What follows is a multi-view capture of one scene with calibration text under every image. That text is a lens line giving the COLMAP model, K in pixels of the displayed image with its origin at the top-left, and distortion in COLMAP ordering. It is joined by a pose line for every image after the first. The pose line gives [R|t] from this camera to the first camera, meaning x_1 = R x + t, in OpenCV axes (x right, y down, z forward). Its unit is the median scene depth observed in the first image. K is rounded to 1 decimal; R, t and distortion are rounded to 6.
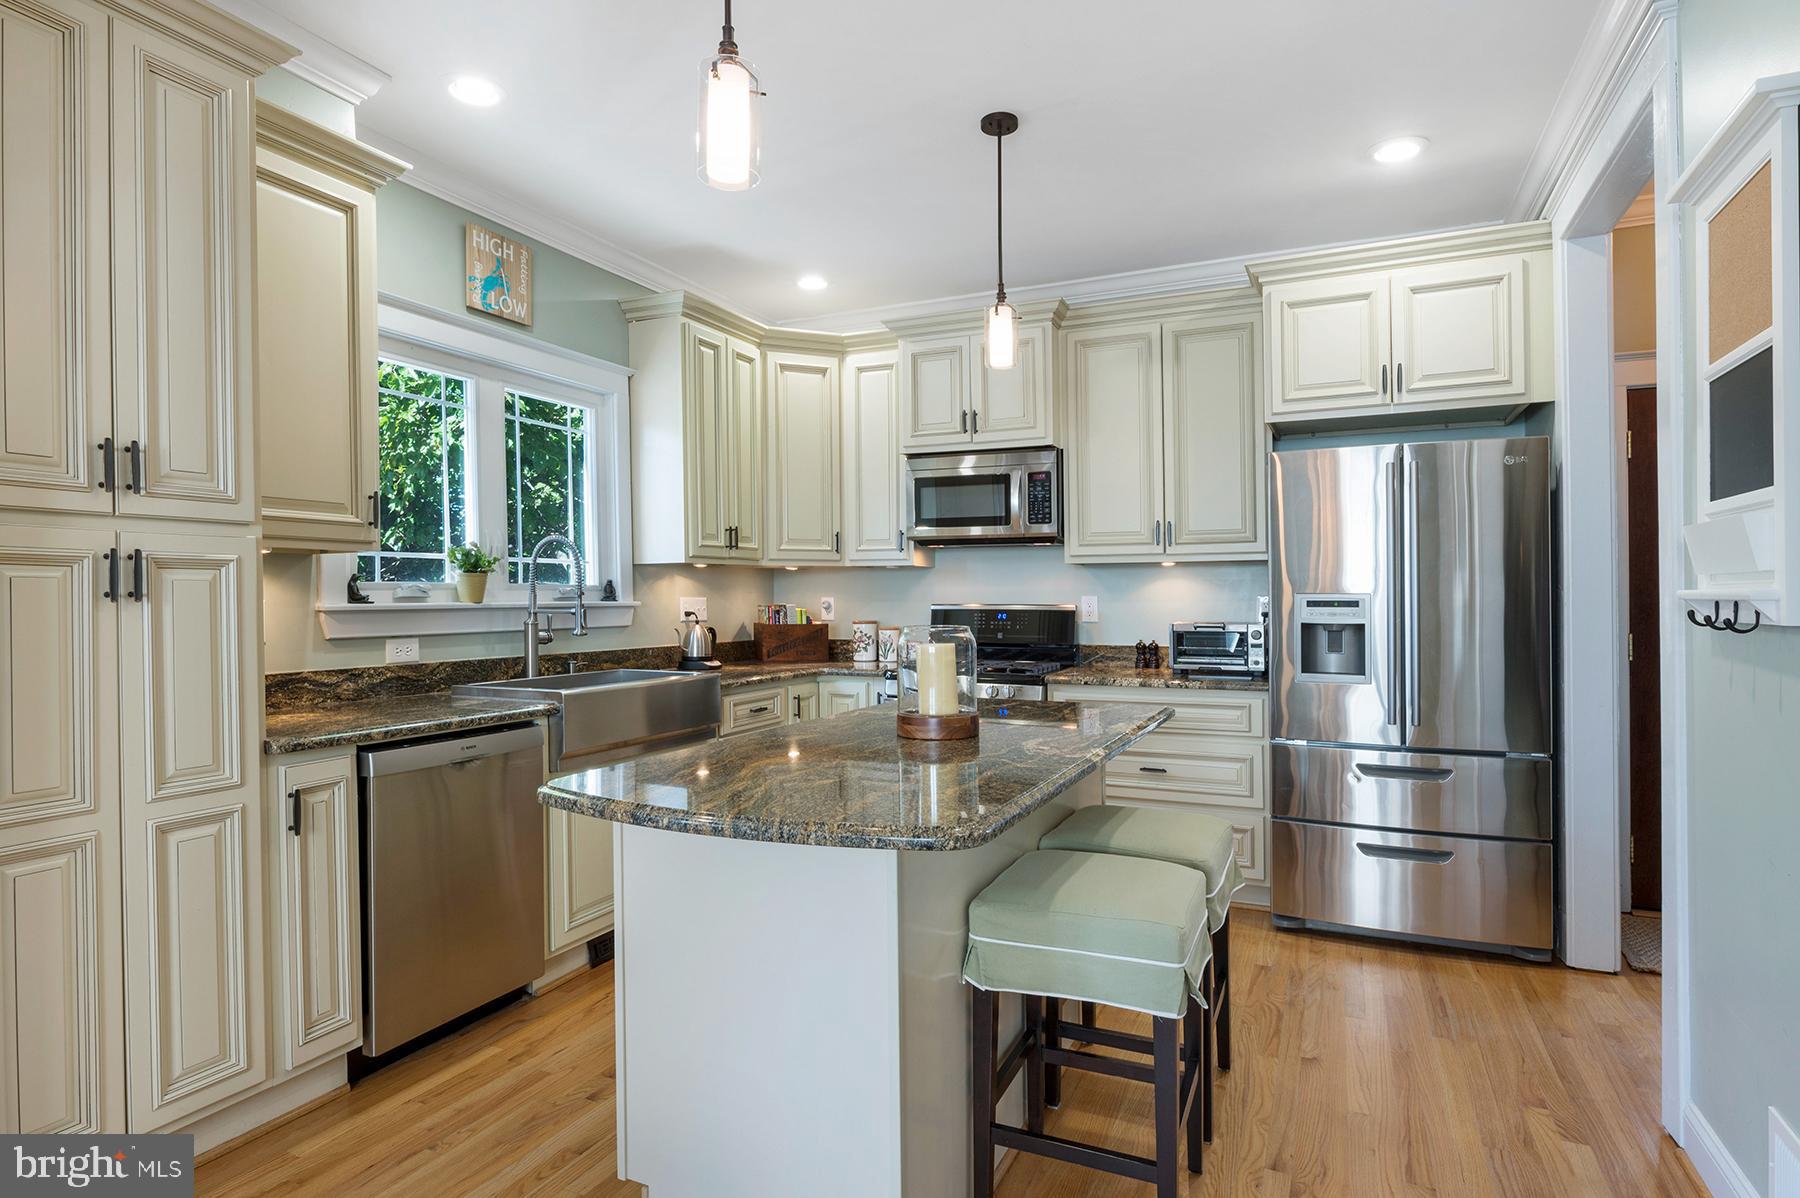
lens RADIAL K [[955.7, 0, 900.0], [0, 955.7, 599.0], [0, 0, 1]] dist [-0.002244, -0.000470]
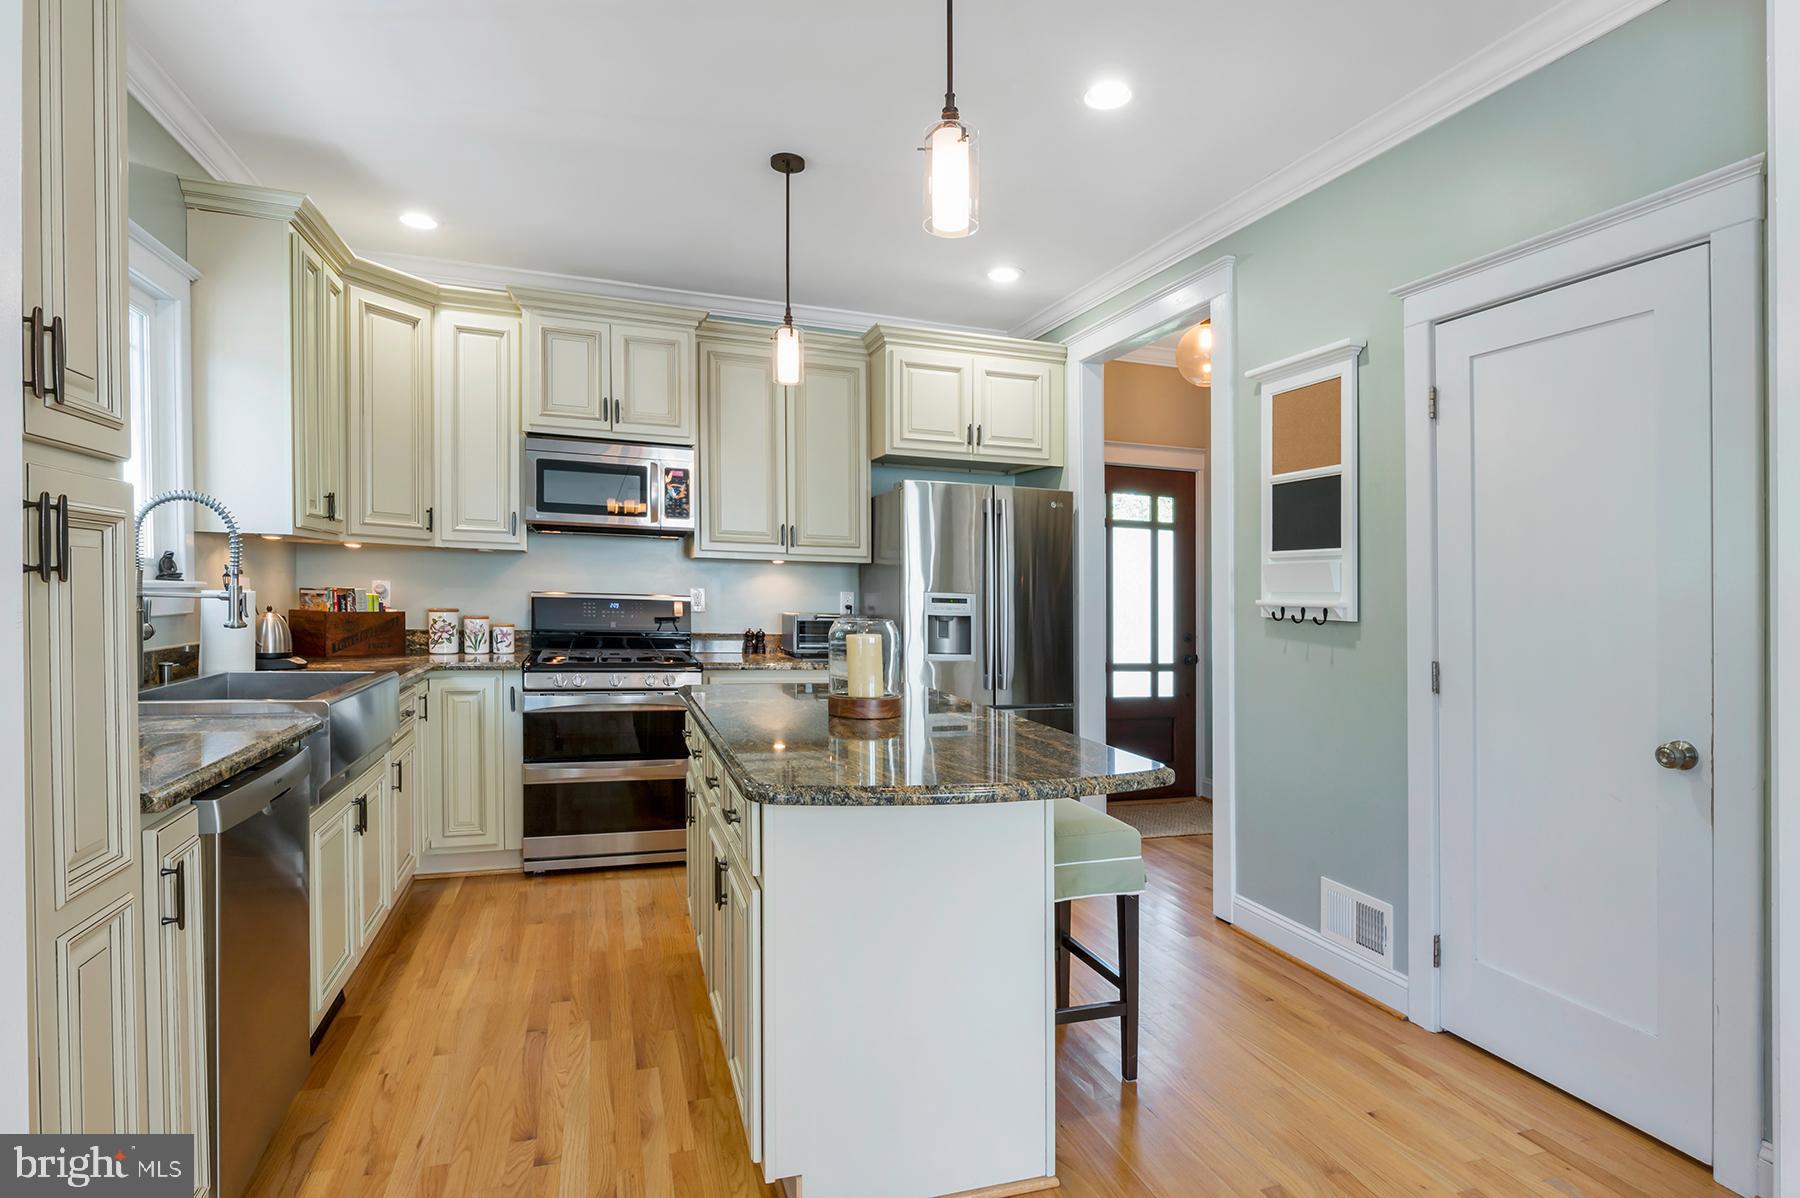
lens RADIAL K [[923.6, 0, 903.3], [0, 923.6, 579.3], [0, 0, 1]] dist [0.001666, -0.000464]
pose [[0.729243, 0.029450, 0.683621, -0.358935], [-0.024681, 0.999555, -0.016732, -0.000823], [-0.683810, -0.004671, 0.729645, 0.087502]]
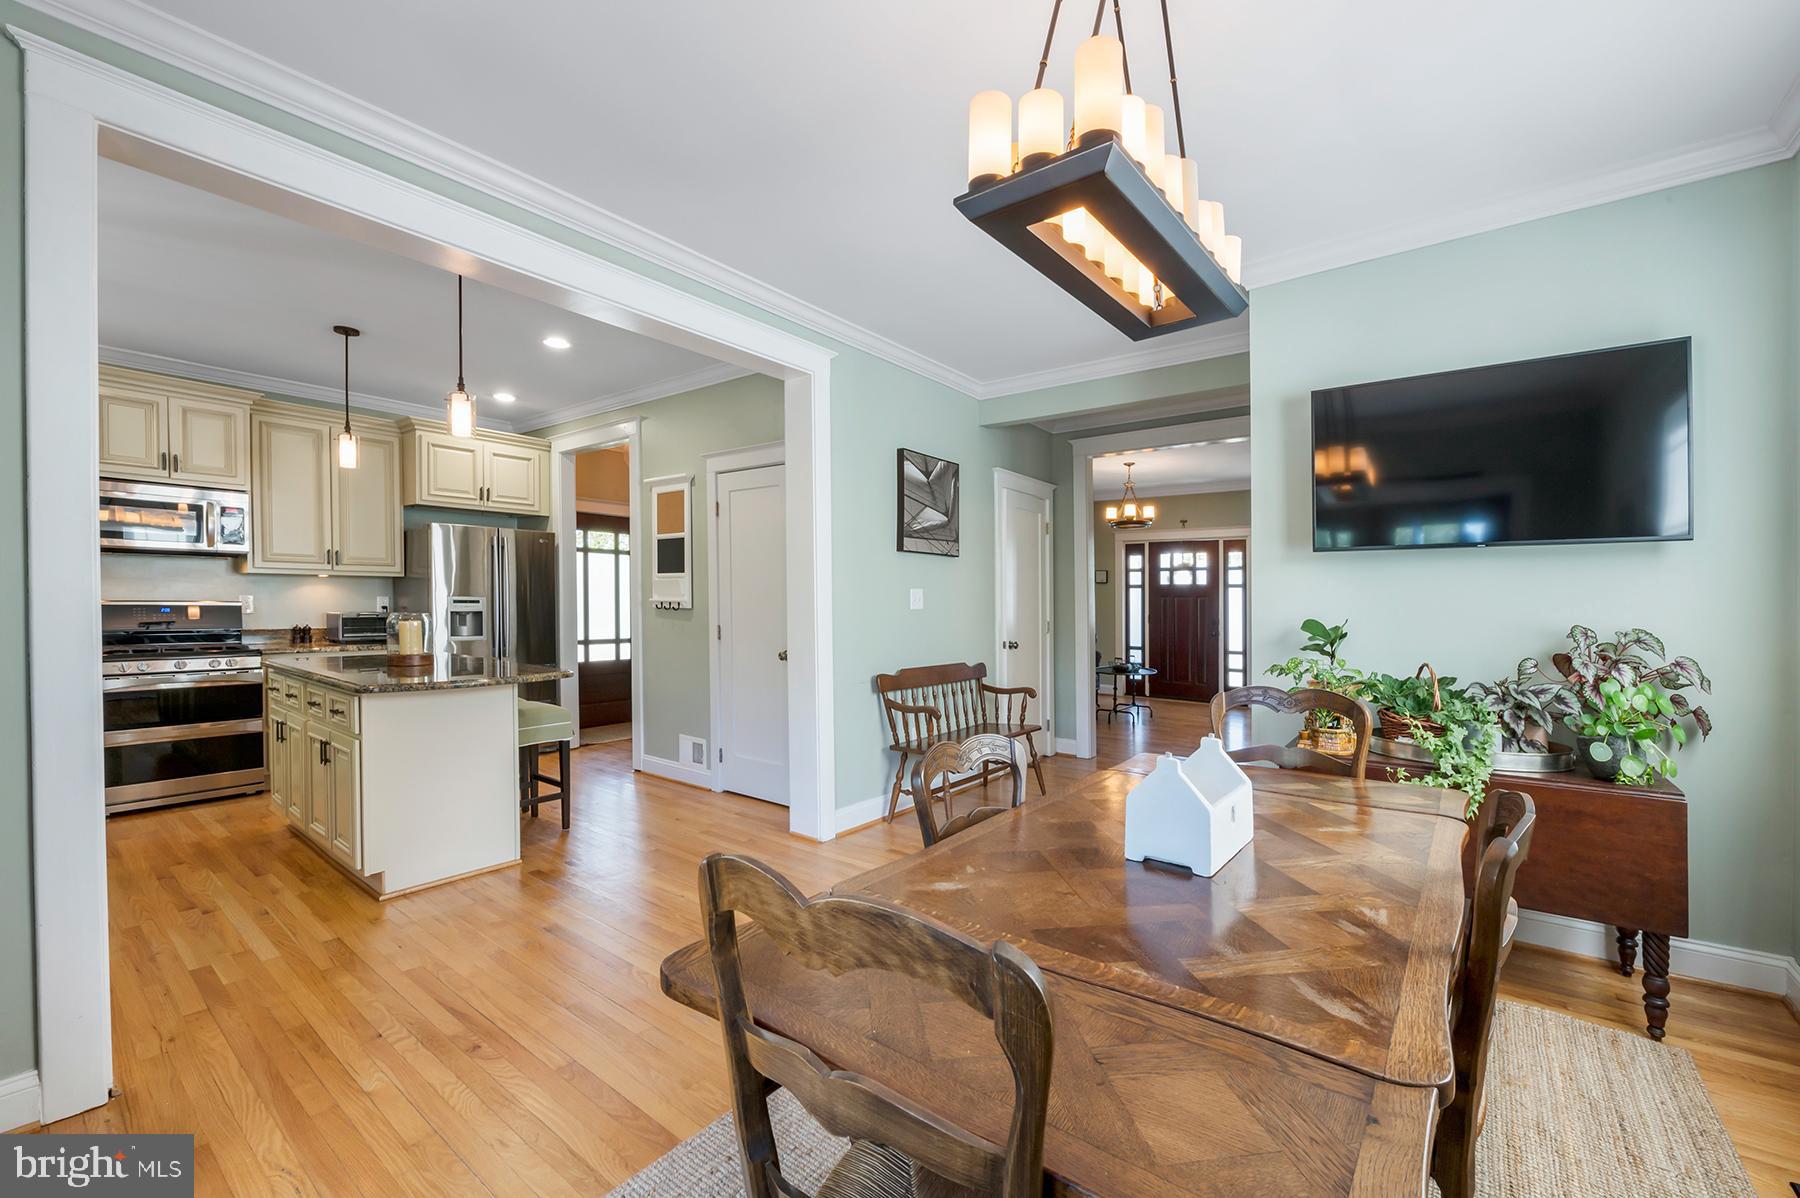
lens RADIAL K [[758.9, 0, 931.5], [0, 758.9, 587.0], [0, 0, 1]] dist [-0.013919, -0.000118]
pose [[0.220743, 0.019193, 0.975143, -0.699129], [-0.008844, 0.999805, -0.017676, -0.004602], [-0.975292, -0.004722, 0.220870, -0.255223]]
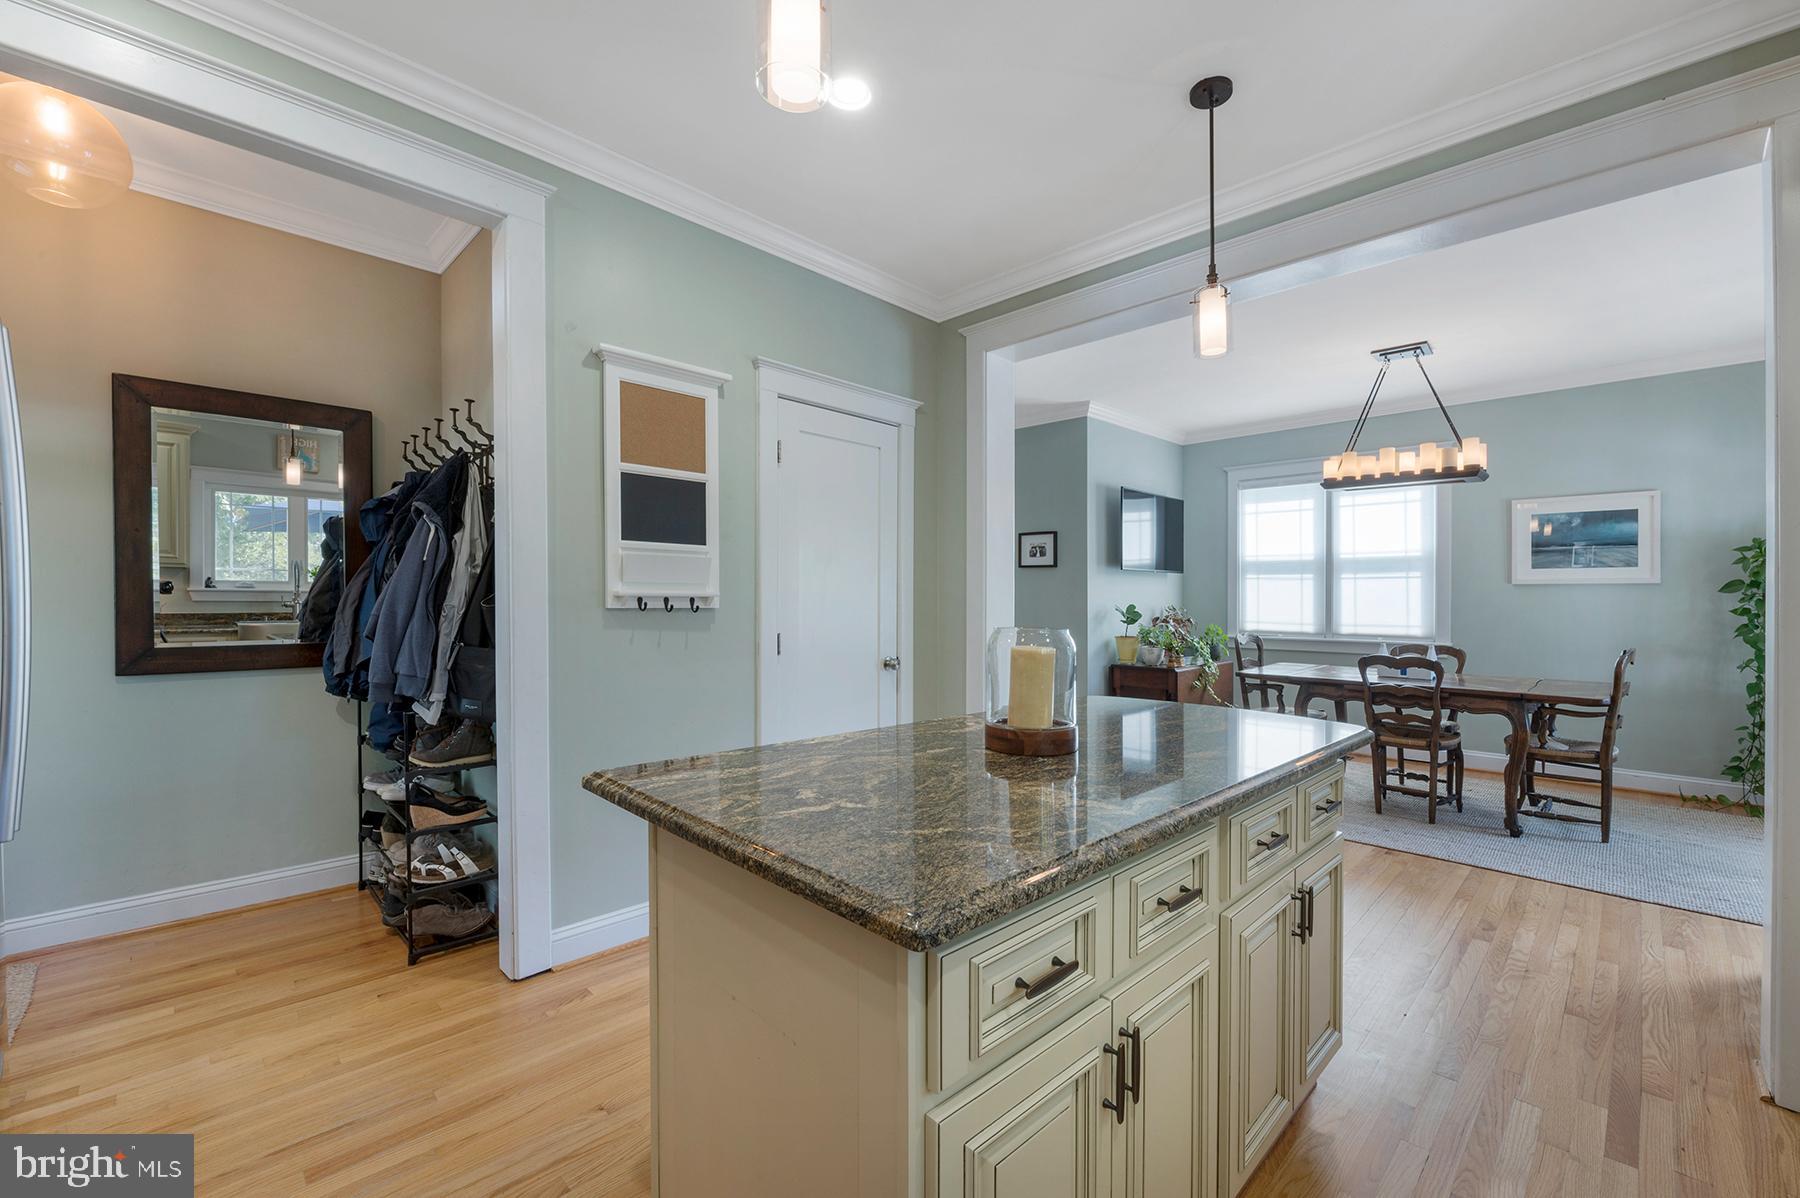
lens RADIAL K [[744.5, 0, 890.1], [0, 744.5, 599.6], [0, 0, 1]] dist [-0.012139, -0.000352]
pose [[-0.934343, -0.006903, 0.356307, -0.042530], [-0.006902, 0.999975, 0.001272, 0.000850], [-0.356307, -0.001271, -0.934368, 0.896301]]
